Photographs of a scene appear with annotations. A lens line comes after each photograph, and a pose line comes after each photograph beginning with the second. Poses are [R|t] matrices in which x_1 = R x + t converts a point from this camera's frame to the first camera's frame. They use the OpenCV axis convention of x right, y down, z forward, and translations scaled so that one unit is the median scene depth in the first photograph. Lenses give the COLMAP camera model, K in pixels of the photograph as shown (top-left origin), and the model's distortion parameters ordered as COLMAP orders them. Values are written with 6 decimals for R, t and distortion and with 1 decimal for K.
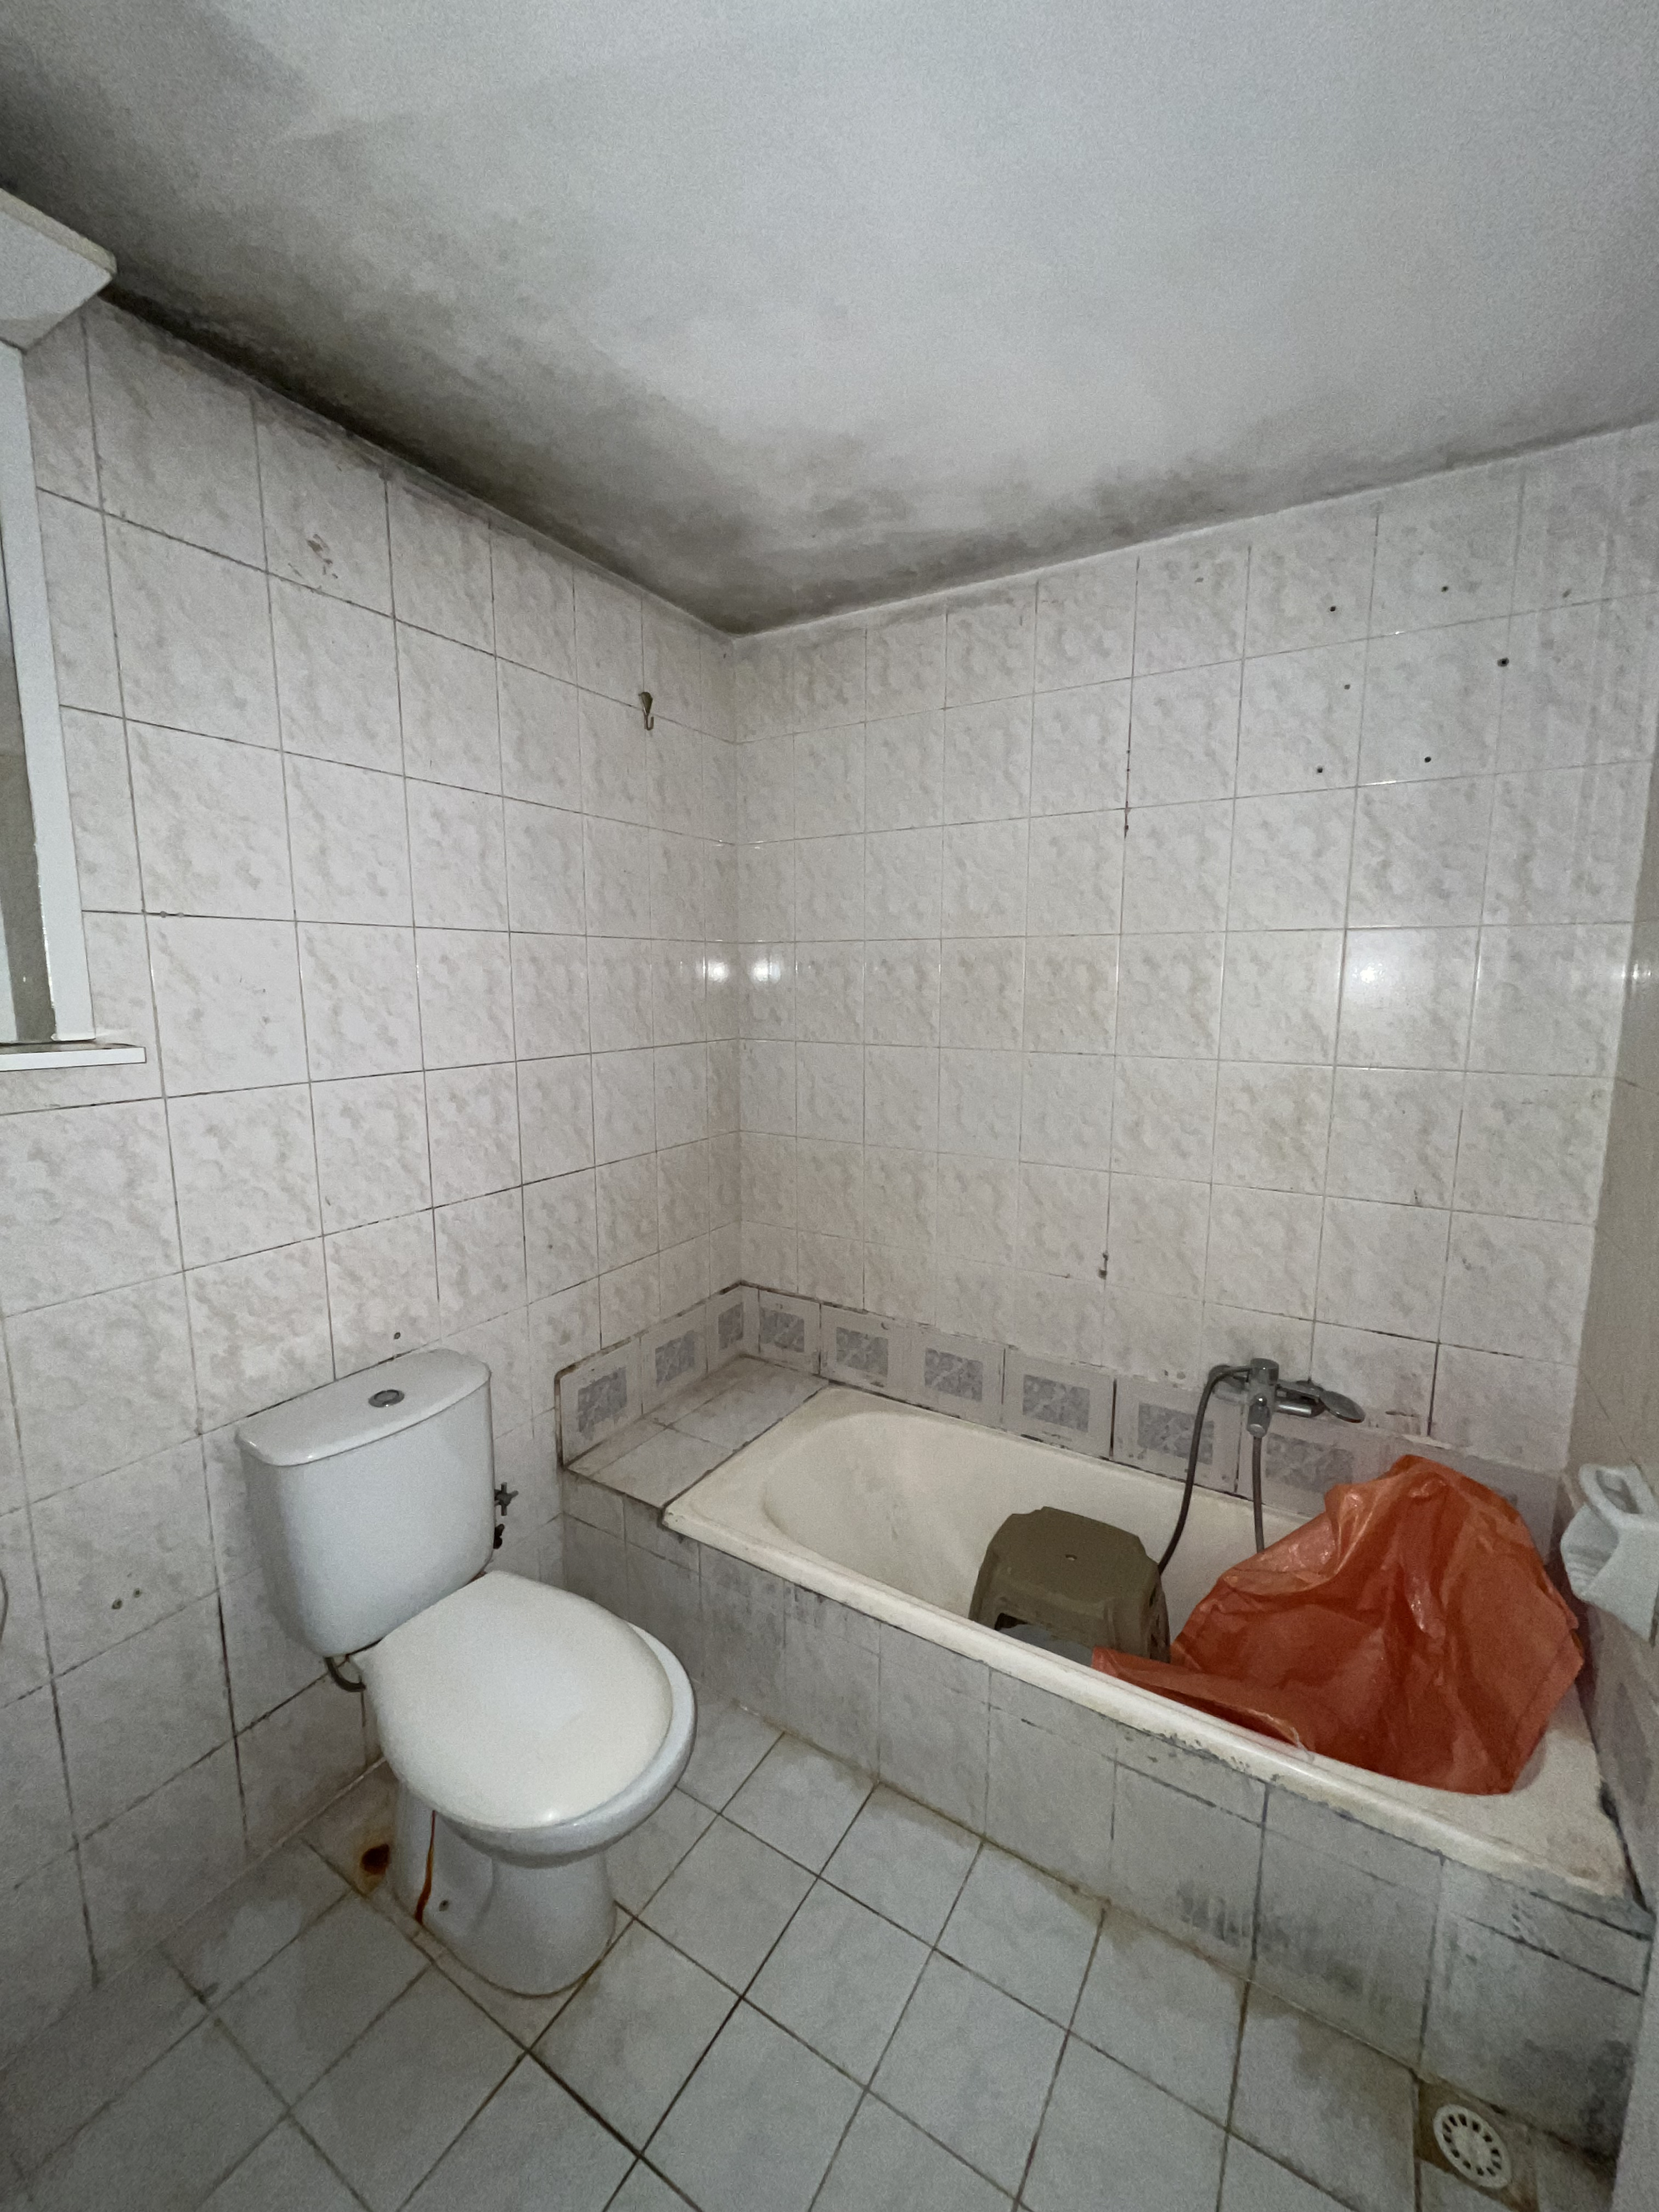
lens RADIAL K [[888.3, 0, 834.1], [0, 888.3, 1100.8], [0, 0, 1]] dist [-0.001584, -0.000332]
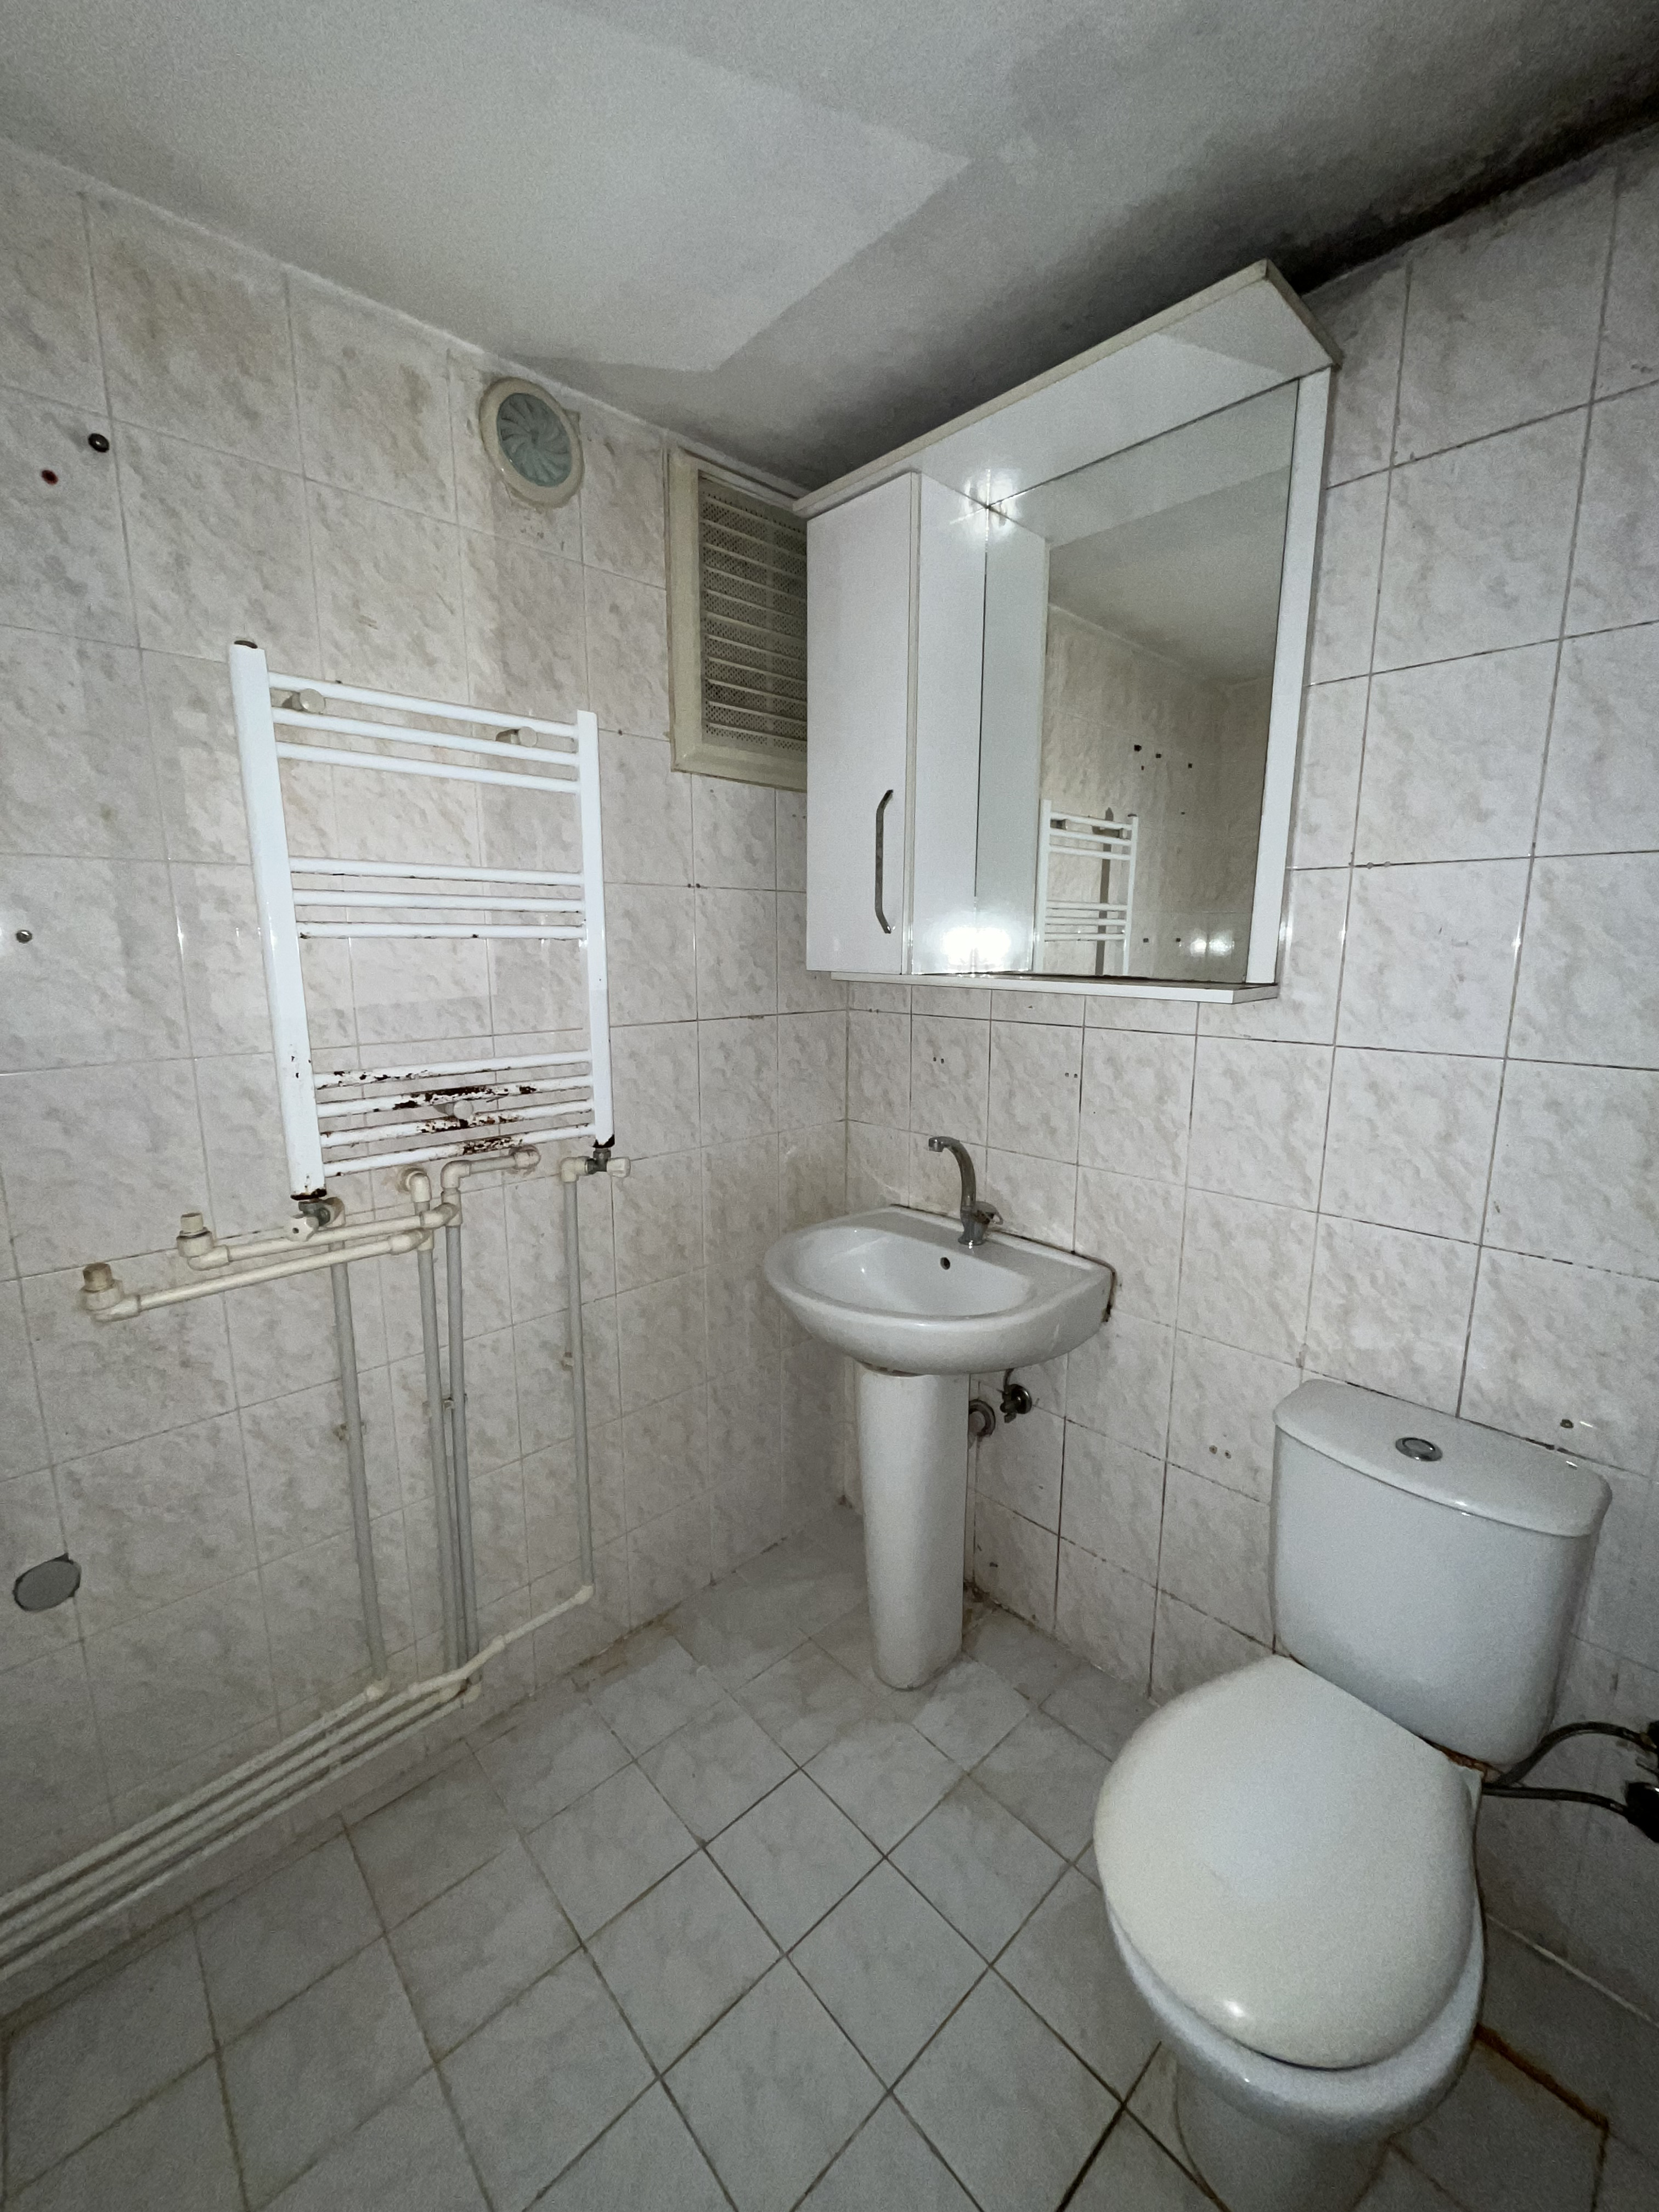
lens RADIAL K [[888.3, 0, 833.2], [0, 888.3, 1104.2], [0, 0, 1]] dist [-0.001584, -0.000332]
pose [[-0.267876, 0.174076, -0.947597, 0.382570], [-0.135711, 0.966918, 0.215990, -0.078773], [0.953847, 0.186458, -0.235390, 0.664640]]
